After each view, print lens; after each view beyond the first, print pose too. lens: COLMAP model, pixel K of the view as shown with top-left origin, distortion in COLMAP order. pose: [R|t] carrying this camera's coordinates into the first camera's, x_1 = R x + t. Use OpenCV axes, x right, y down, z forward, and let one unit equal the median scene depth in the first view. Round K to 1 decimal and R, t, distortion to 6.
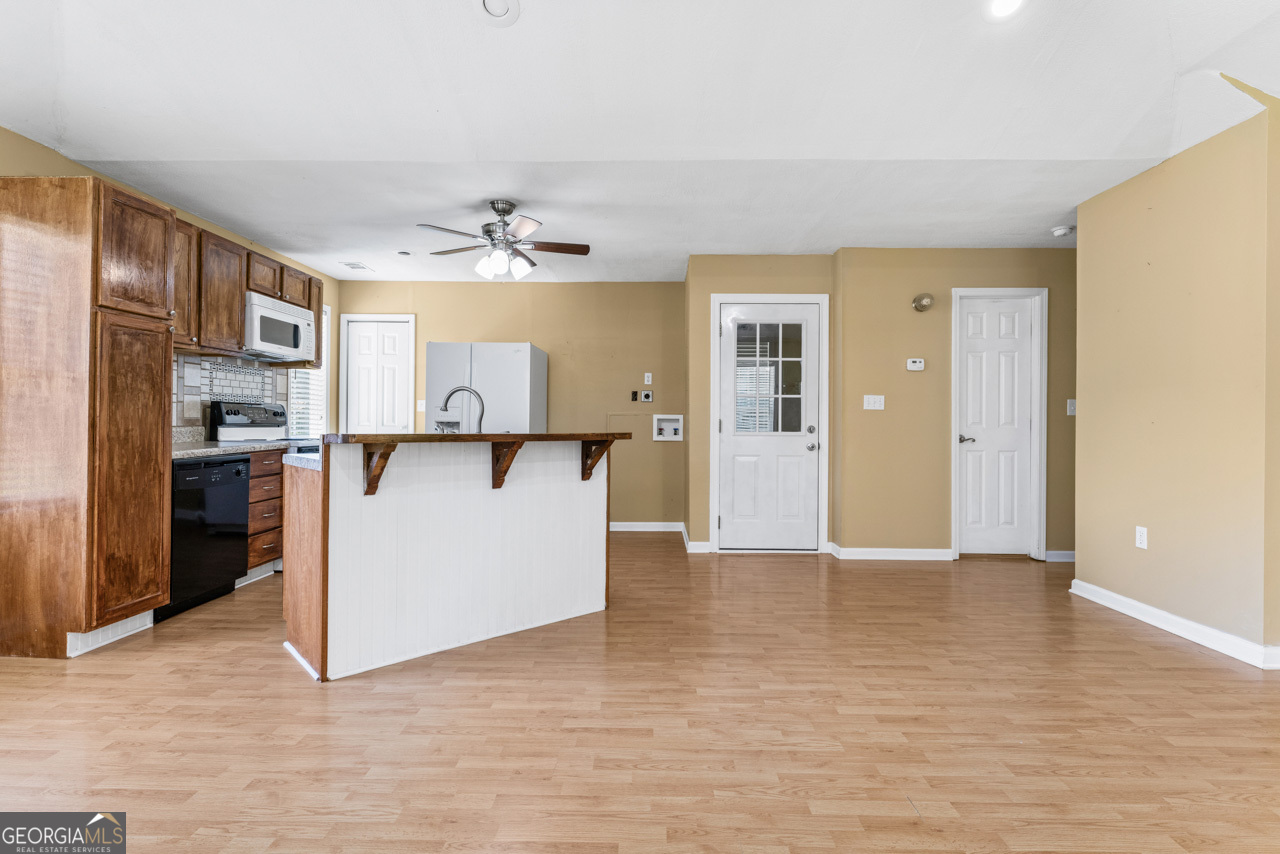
lens RADIAL K [[615.1, 0, 637.3], [0, 615.1, 420.7], [0, 0, 1]] dist [0.000106, -0.000495]
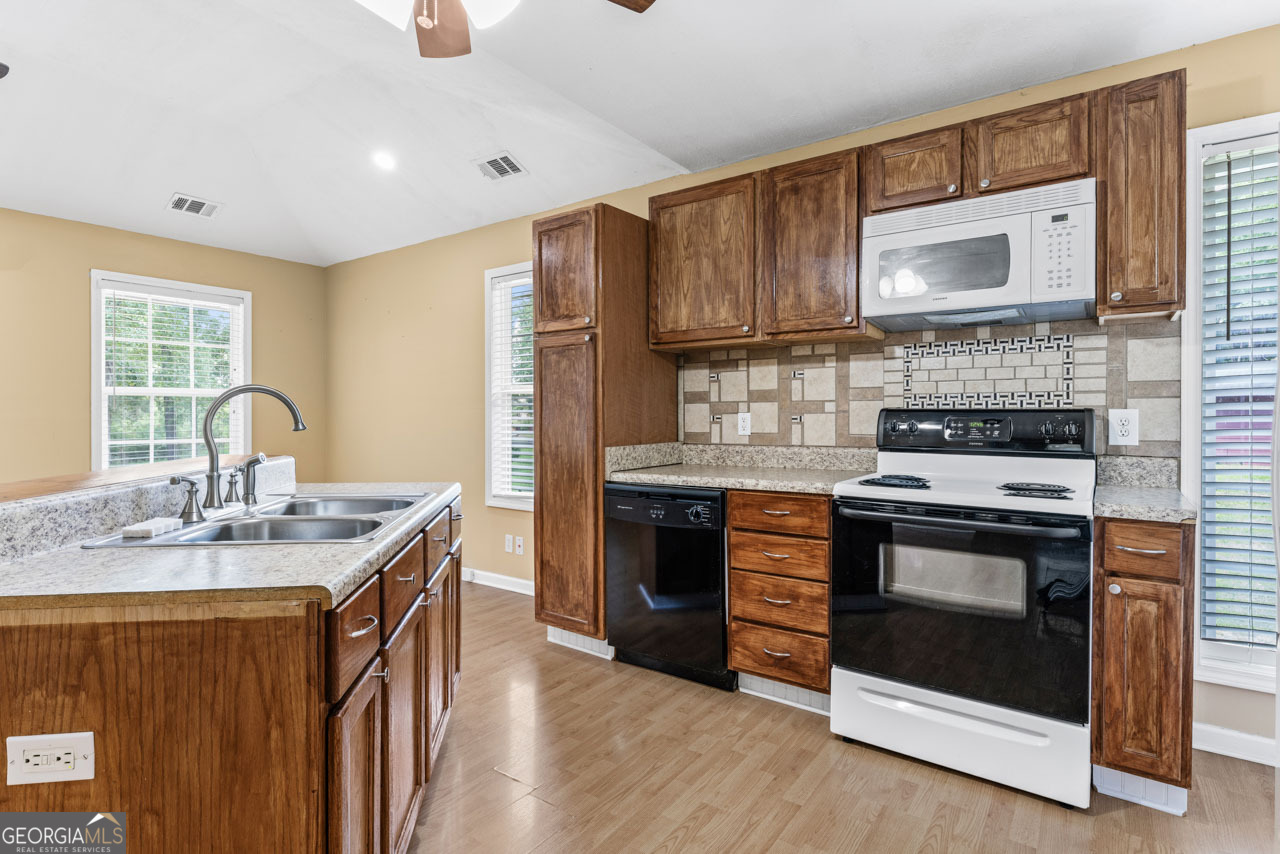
lens RADIAL K [[644.1, 0, 634.9], [0, 644.1, 417.9], [0, 0, 1]] dist [-0.001076, -0.000300]
pose [[-0.570154, -0.005252, -0.821521, -0.010858], [-0.003884, 0.999986, -0.003697, -0.021242], [0.821529, 0.001082, -0.570166, 1.294402]]
